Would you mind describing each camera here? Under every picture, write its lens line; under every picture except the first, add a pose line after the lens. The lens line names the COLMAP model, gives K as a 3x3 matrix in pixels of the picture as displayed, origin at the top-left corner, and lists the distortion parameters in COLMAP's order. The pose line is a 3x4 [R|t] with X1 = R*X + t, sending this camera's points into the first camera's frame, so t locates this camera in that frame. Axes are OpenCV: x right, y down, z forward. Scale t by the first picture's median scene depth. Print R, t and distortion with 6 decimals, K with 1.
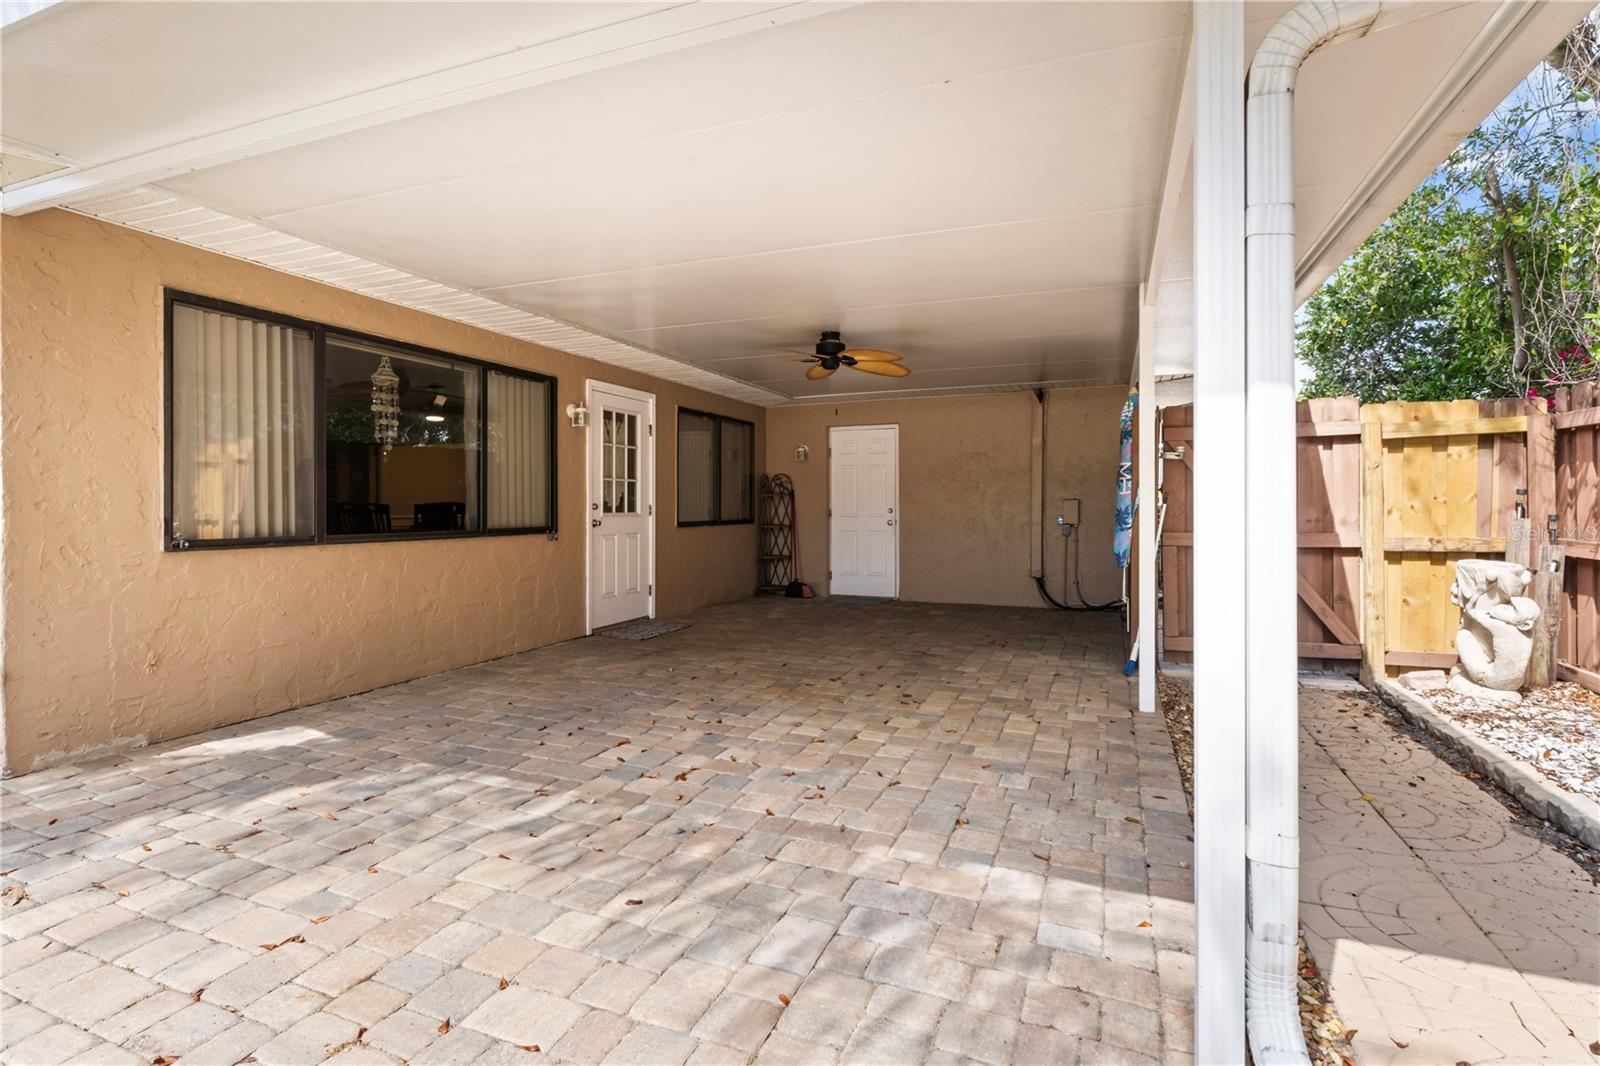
lens RADIAL K [[770.8, 0, 799.4], [0, 770.8, 519.5], [0, 0, 1]] dist [-0.001055, -0.000403]
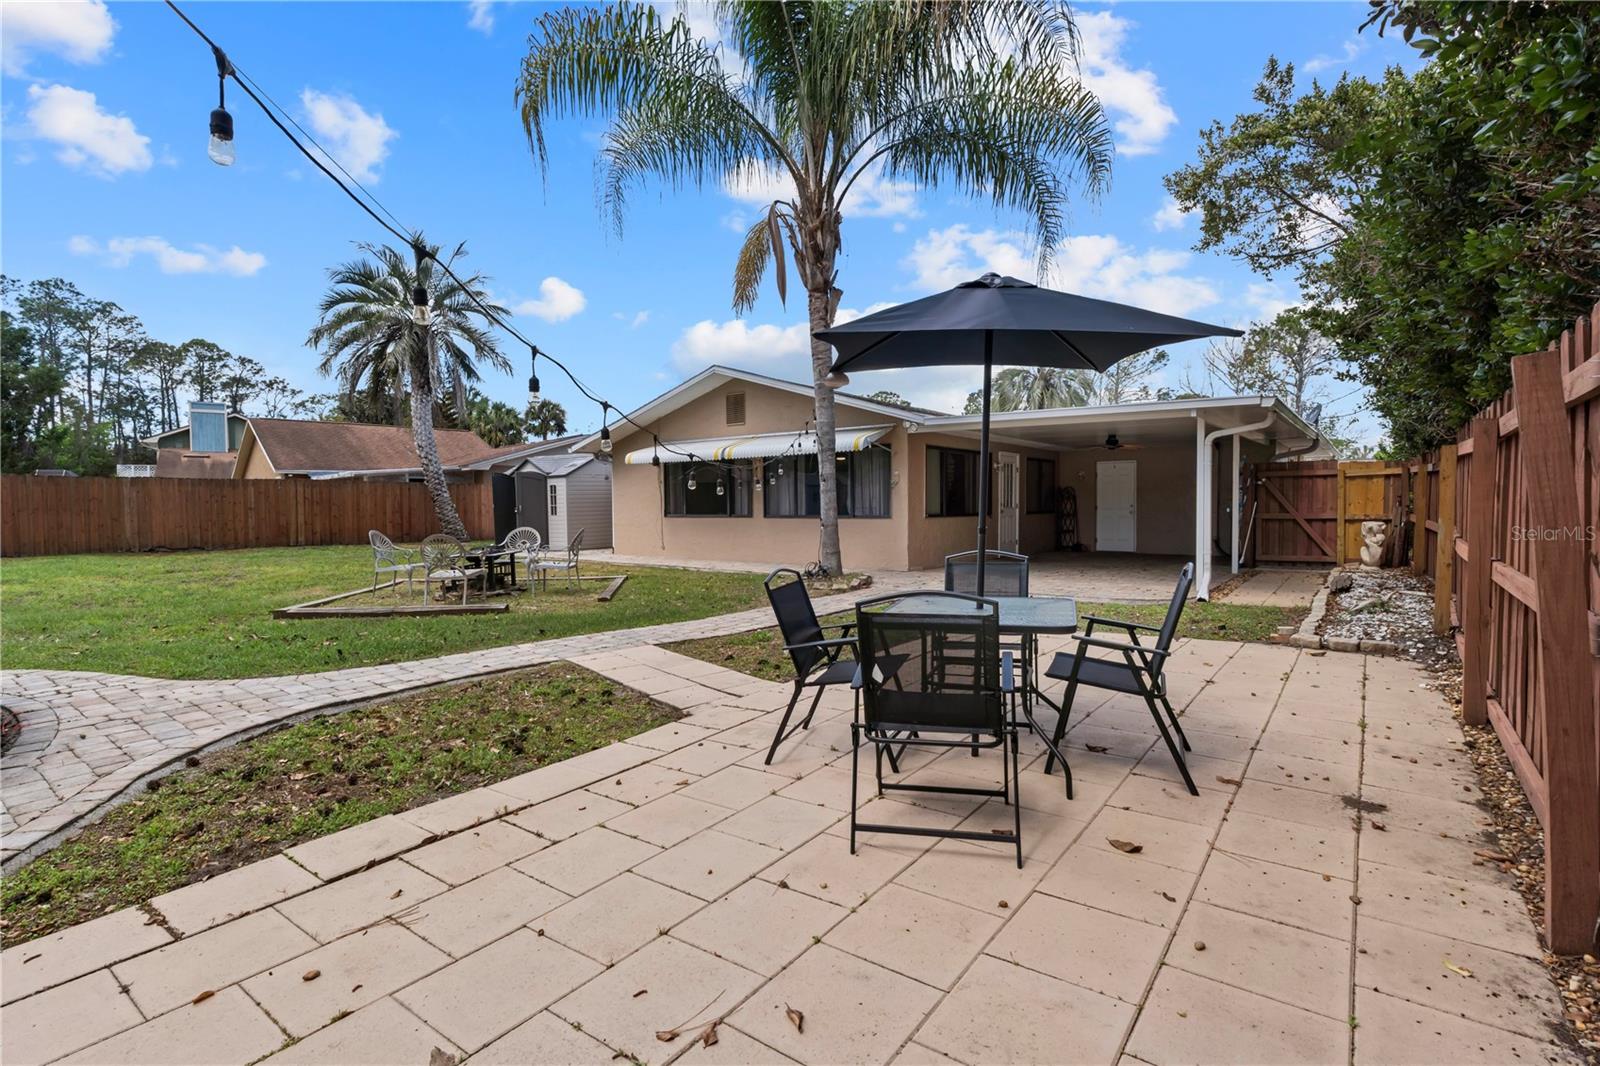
lens RADIAL K [[770.8, 0, 800.8], [0, 770.8, 528.8], [0, 0, 1]] dist [-0.001055, -0.000403]
pose [[0.967220, 0.000039, -0.253941, -0.234407], [0.003658, 0.999894, 0.014085, 0.019594], [0.253915, -0.014552, 0.967117, -1.308370]]
